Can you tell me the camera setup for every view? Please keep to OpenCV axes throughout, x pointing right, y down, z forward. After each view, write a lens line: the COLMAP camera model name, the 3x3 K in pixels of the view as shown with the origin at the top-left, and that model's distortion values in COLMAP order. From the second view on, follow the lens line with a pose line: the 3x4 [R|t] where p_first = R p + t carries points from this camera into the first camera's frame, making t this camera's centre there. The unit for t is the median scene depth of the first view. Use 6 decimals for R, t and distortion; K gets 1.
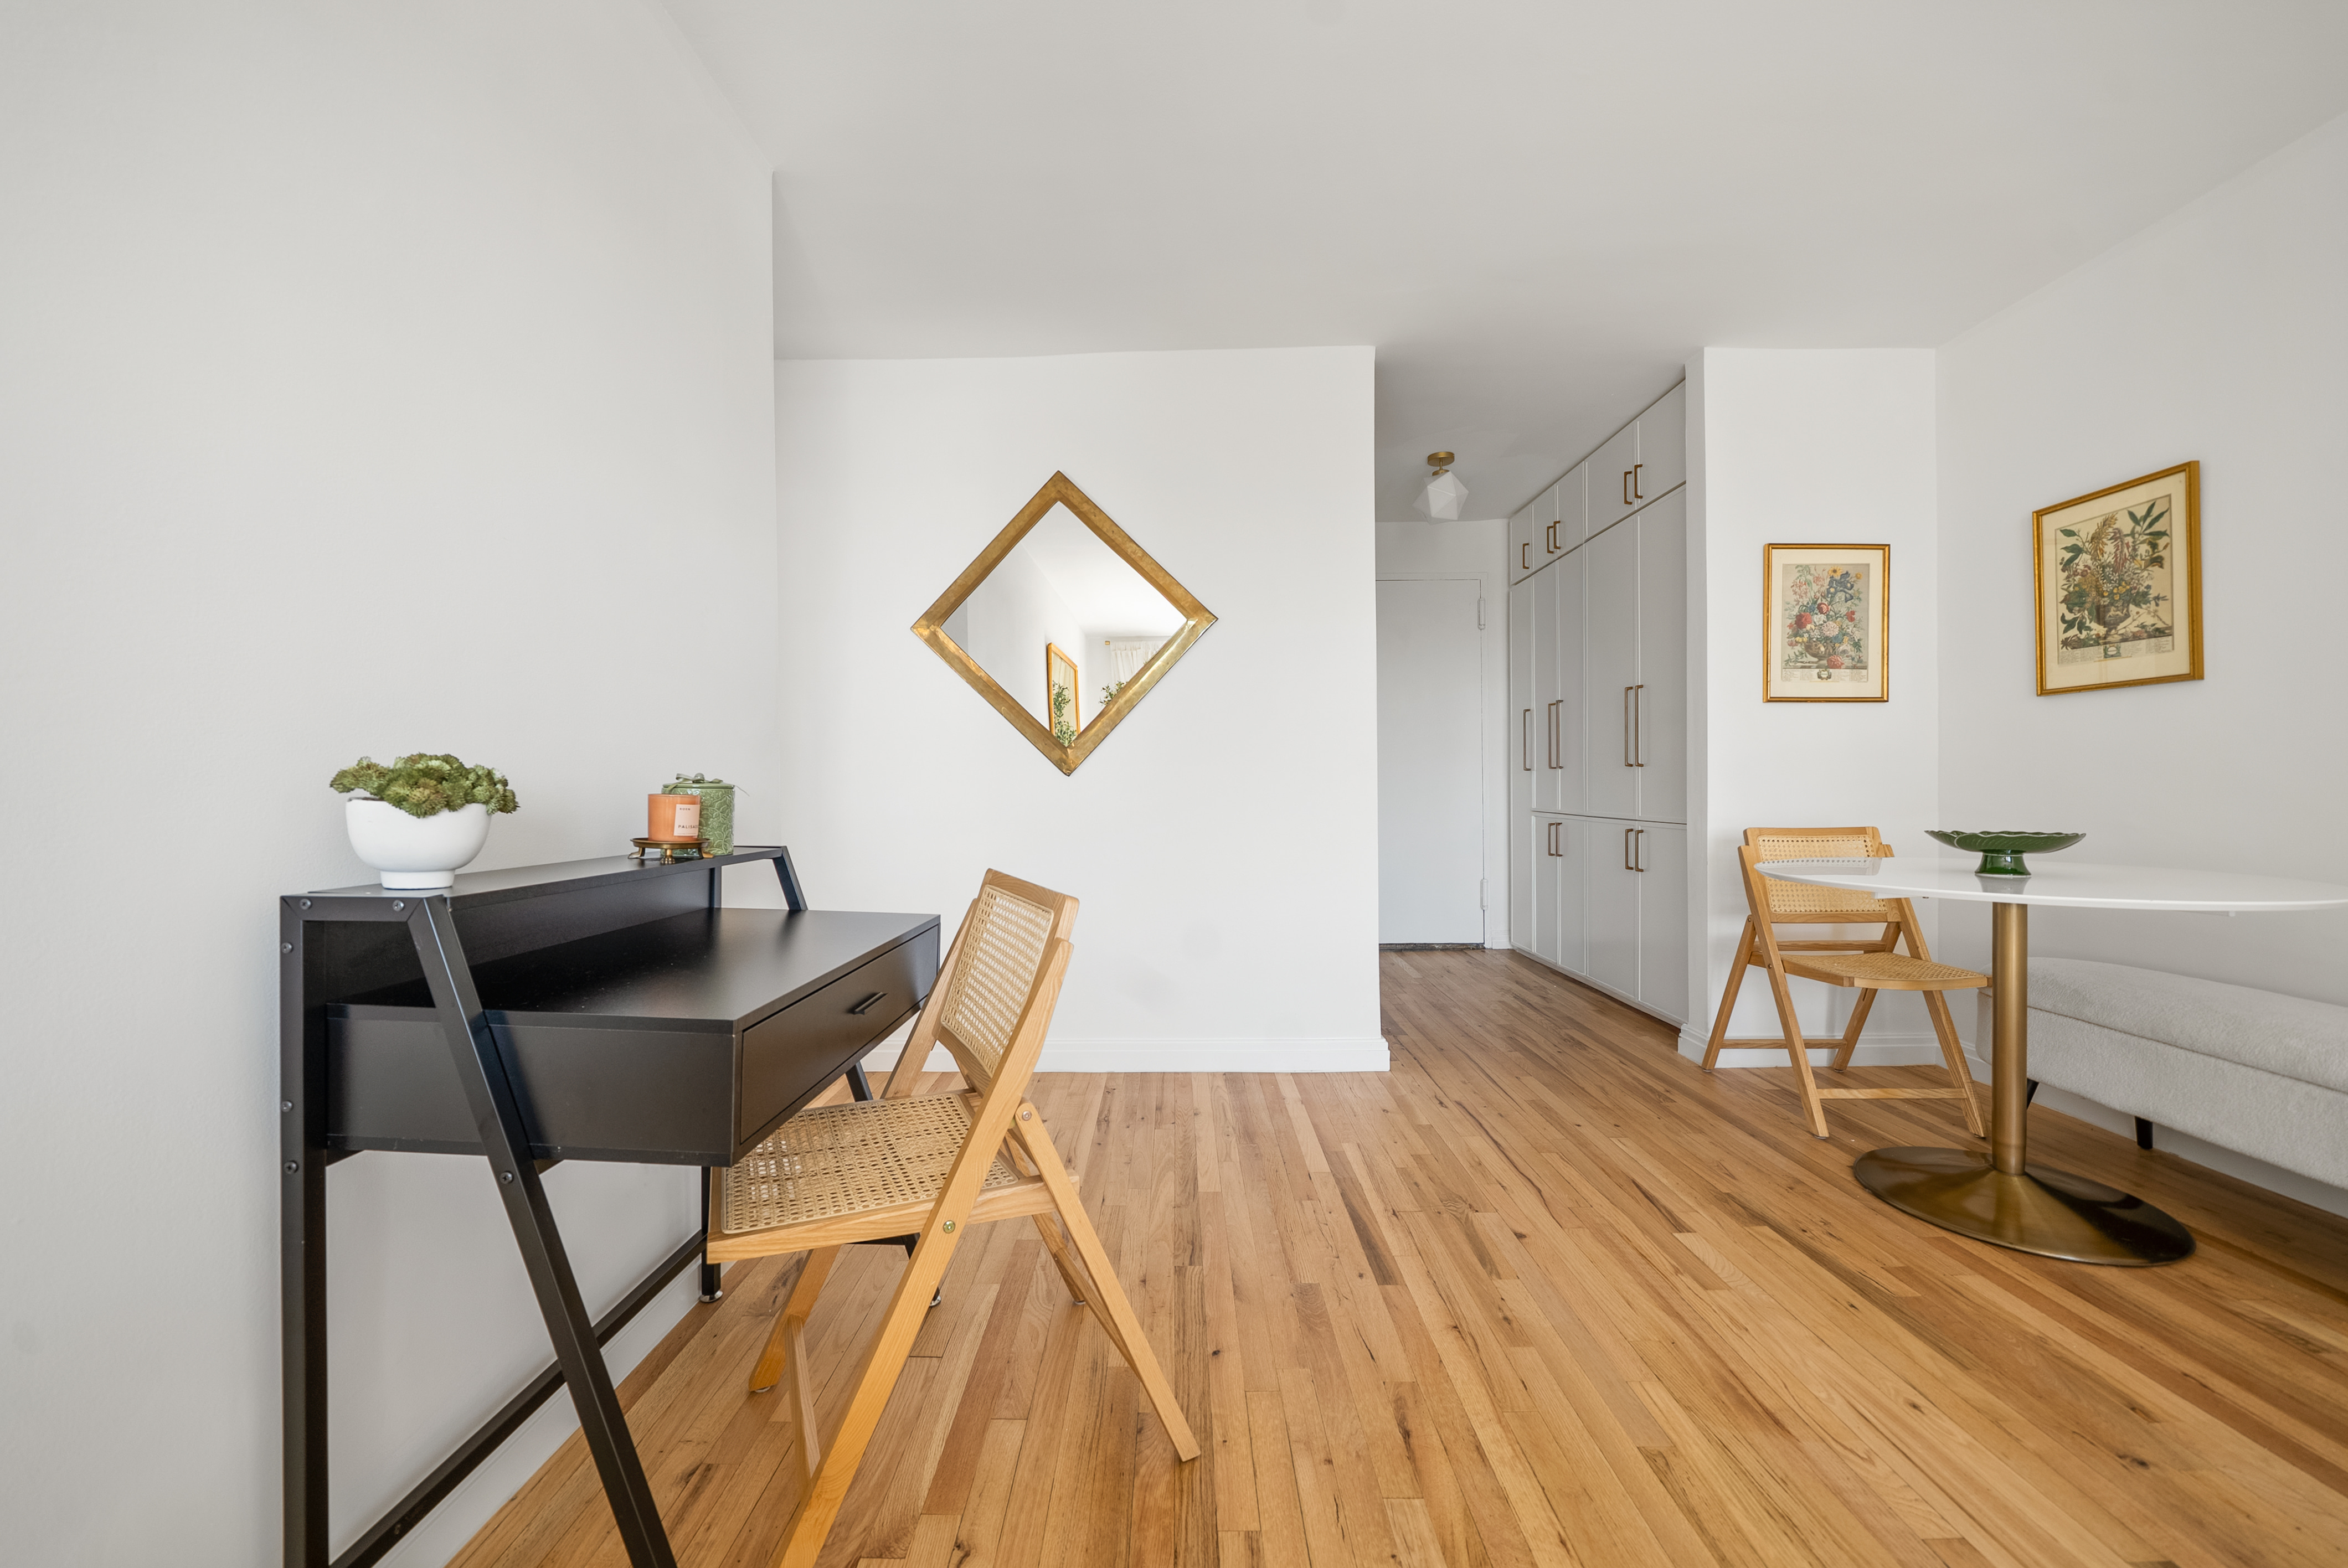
lens RADIAL K [[873.4, 0, 1168.5], [0, 873.4, 790.7], [0, 0, 1]] dist [0.000301, 0.000022]
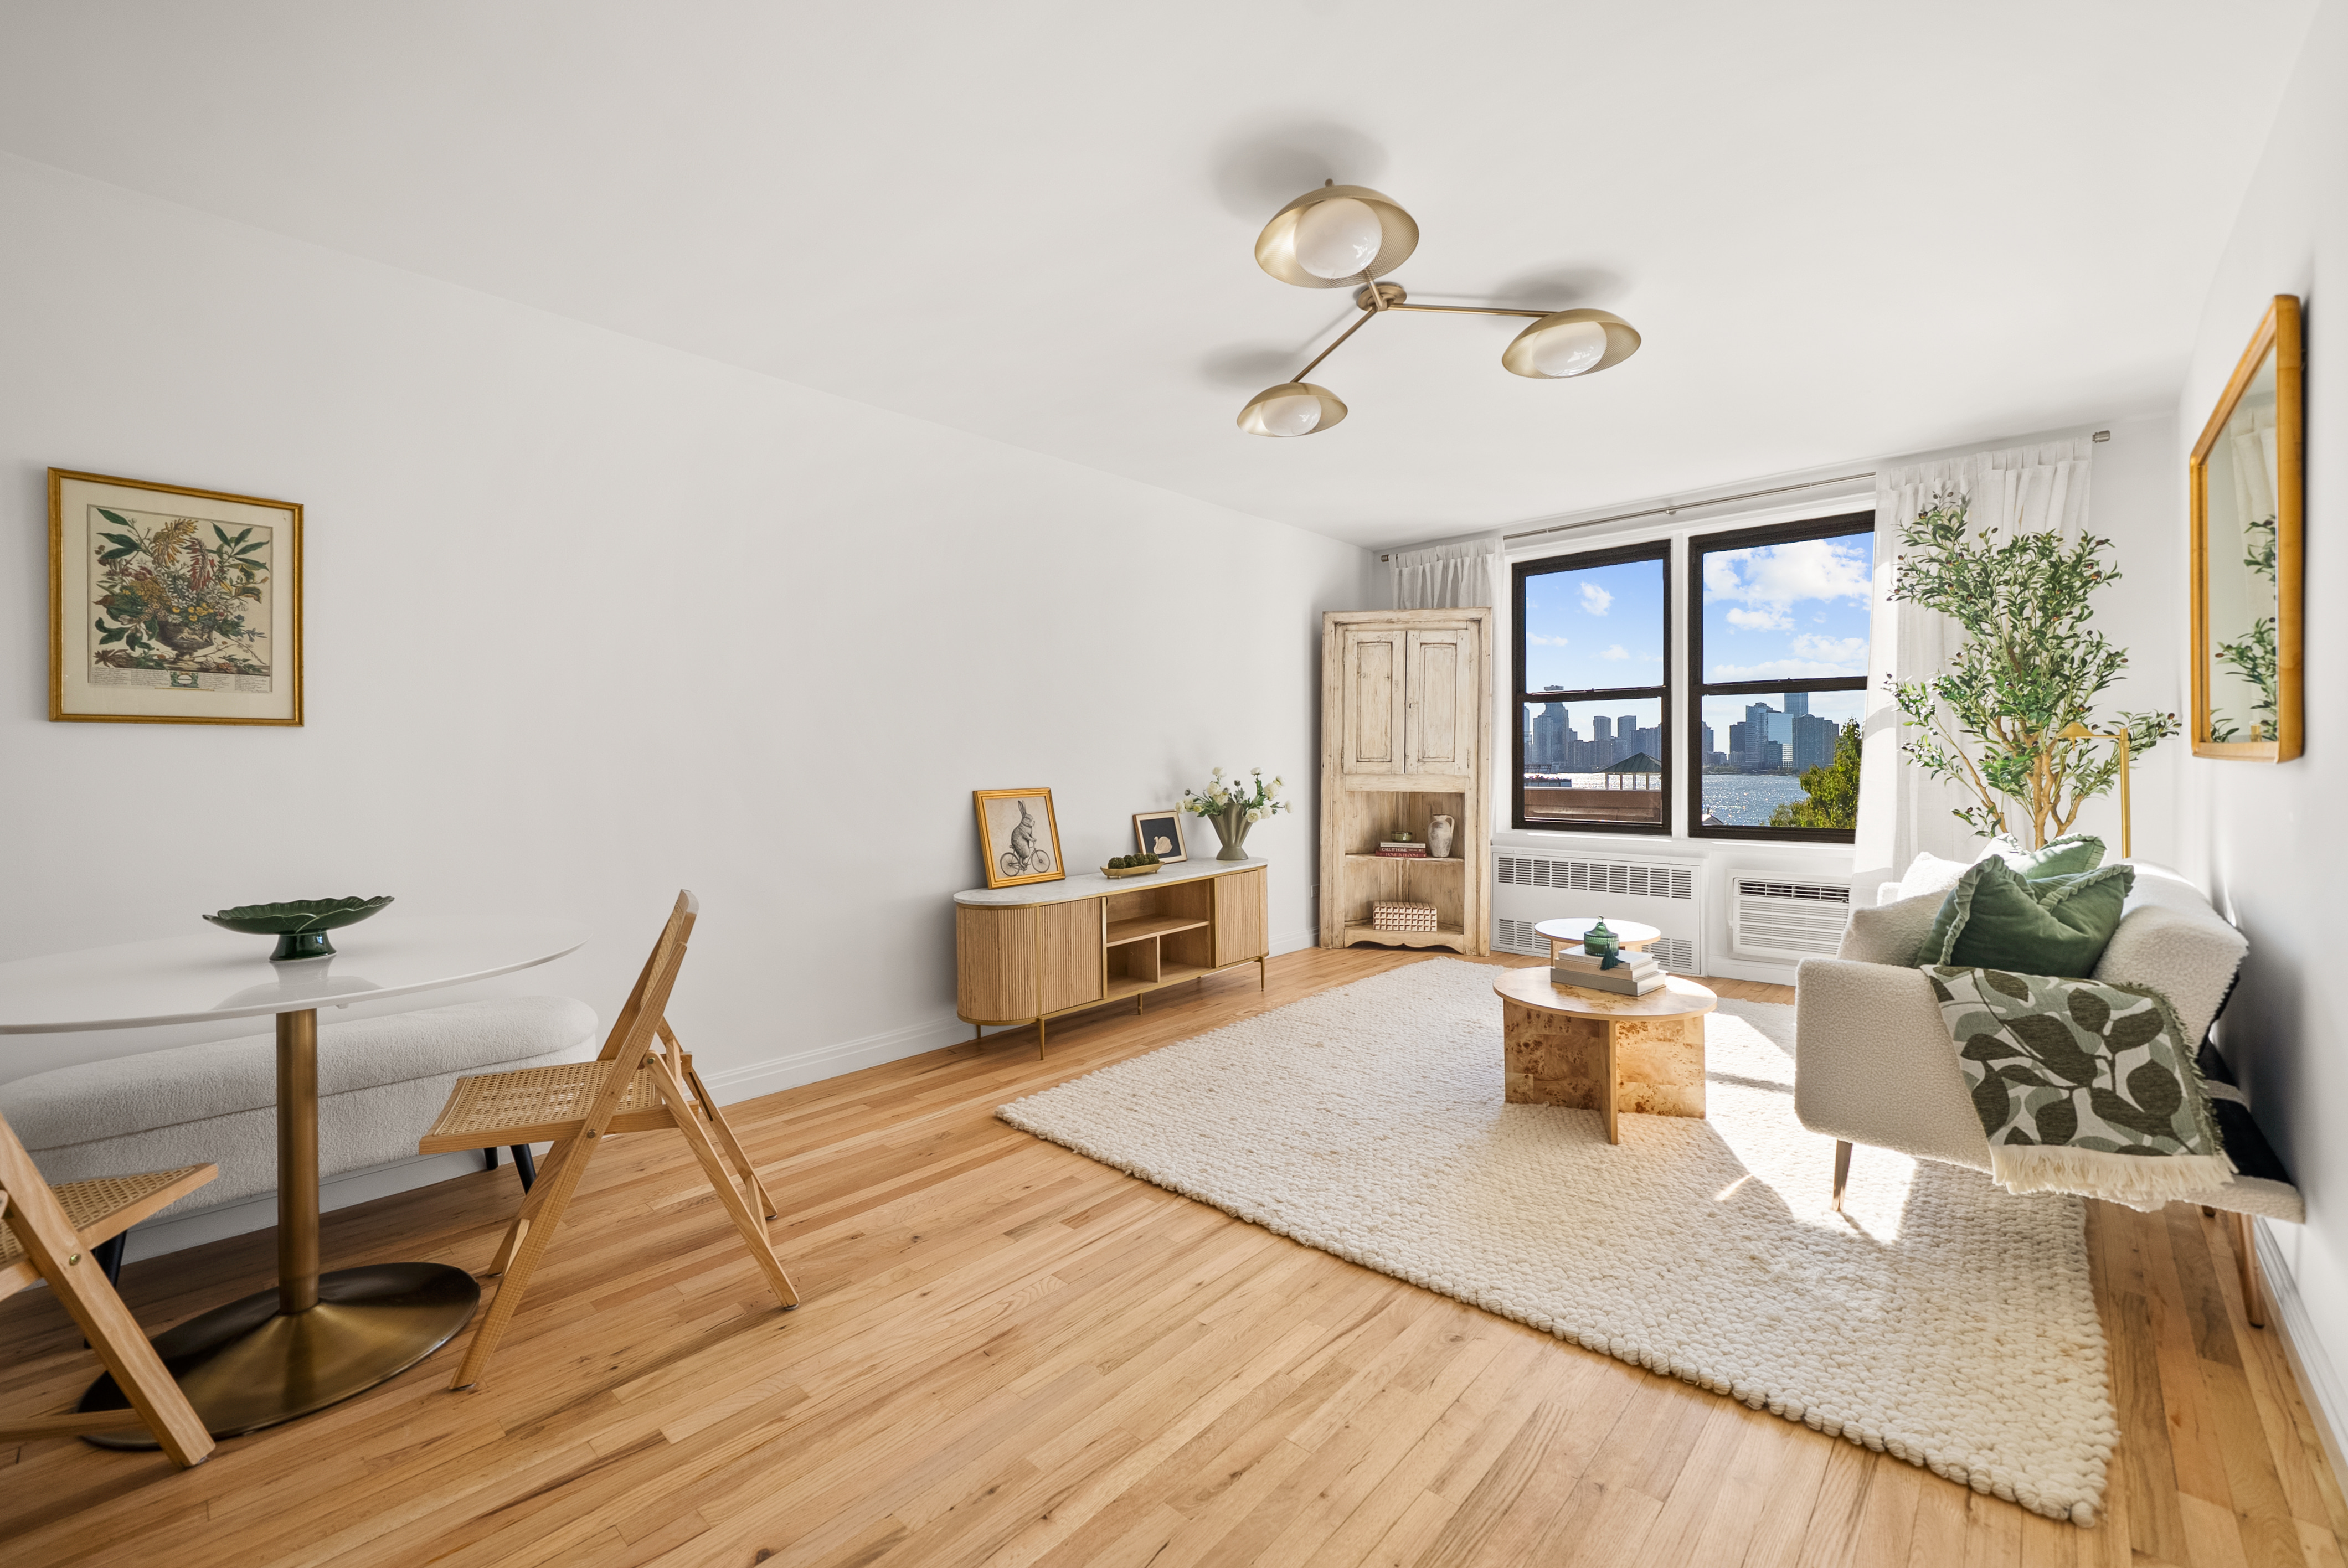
lens RADIAL K [[953.8, 0, 1168.1], [0, 953.8, 767.7], [0, 0, 1]] dist [0.000505, 0.000051]
pose [[-0.738013, 0.007790, 0.674742, -0.254521], [0.013073, 0.999911, 0.002755, -0.066831], [-0.674660, 0.010855, -0.738049, 1.073665]]
